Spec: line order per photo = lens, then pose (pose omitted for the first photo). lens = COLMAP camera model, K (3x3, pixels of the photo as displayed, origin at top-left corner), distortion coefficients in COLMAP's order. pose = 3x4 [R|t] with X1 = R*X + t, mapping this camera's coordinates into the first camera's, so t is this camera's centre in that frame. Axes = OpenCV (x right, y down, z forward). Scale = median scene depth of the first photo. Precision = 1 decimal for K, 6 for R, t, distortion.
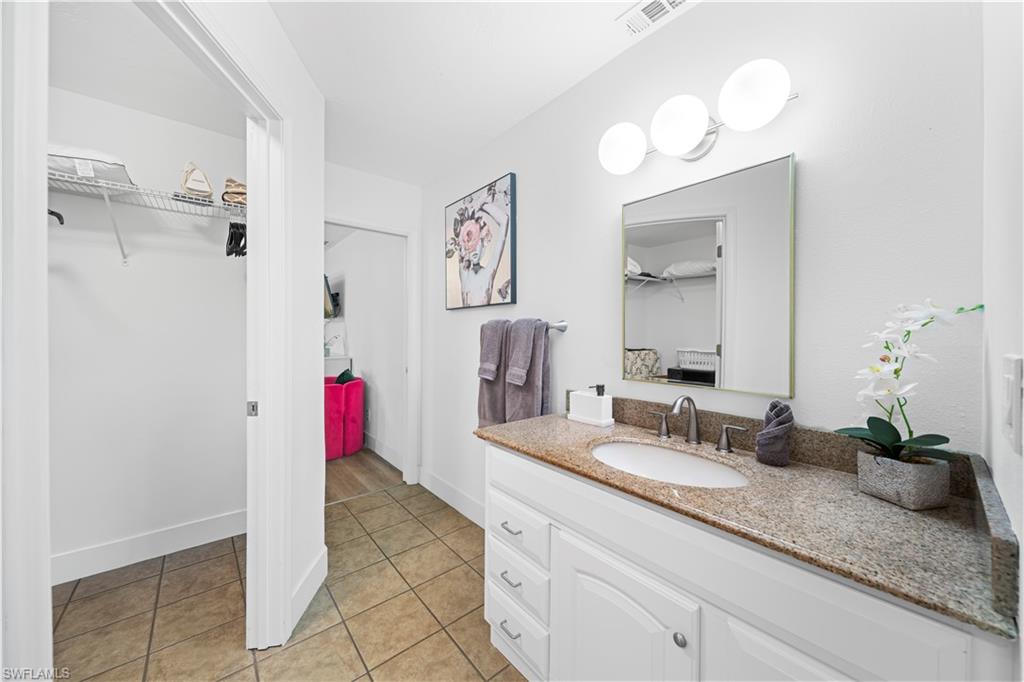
lens RADIAL K [[363.6, 0, 512.0], [0, 363.6, 341.0], [0, 0, 1]] dist [-0.000012, 0.000004]
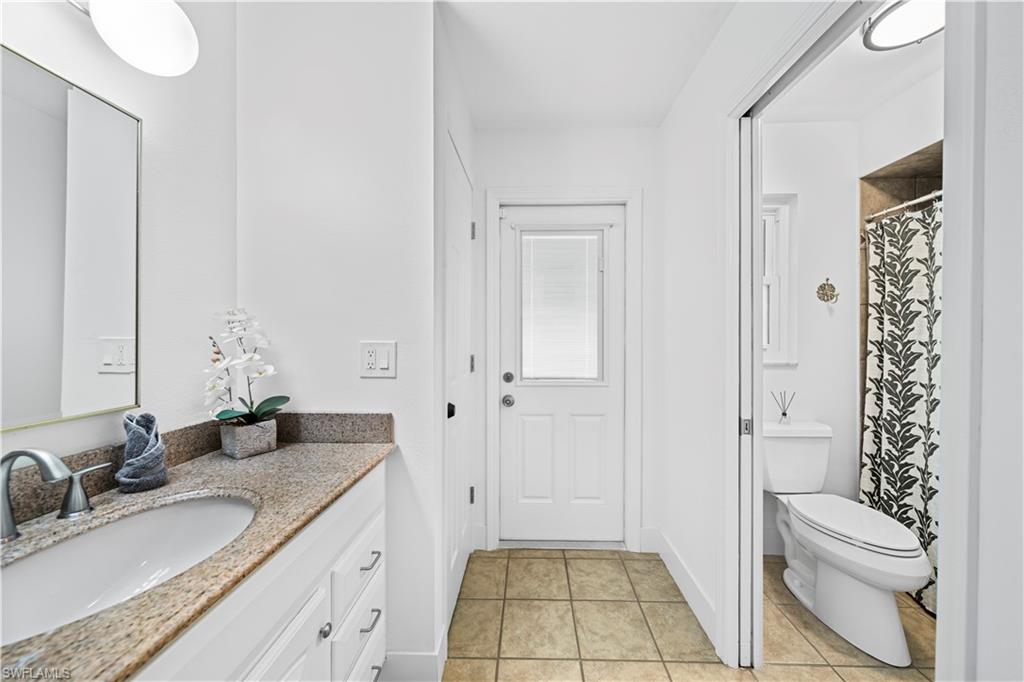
lens RADIAL K [[363.6, 0, 512.0], [0, 363.6, 341.0], [0, 0, 1]] dist [-0.000012, 0.000004]
pose [[-0.741348, 0.000088, 0.671120, -0.229660], [0.005553, 0.999967, 0.006003, 0.006980], [-0.671097, 0.008177, -0.741324, 0.581079]]
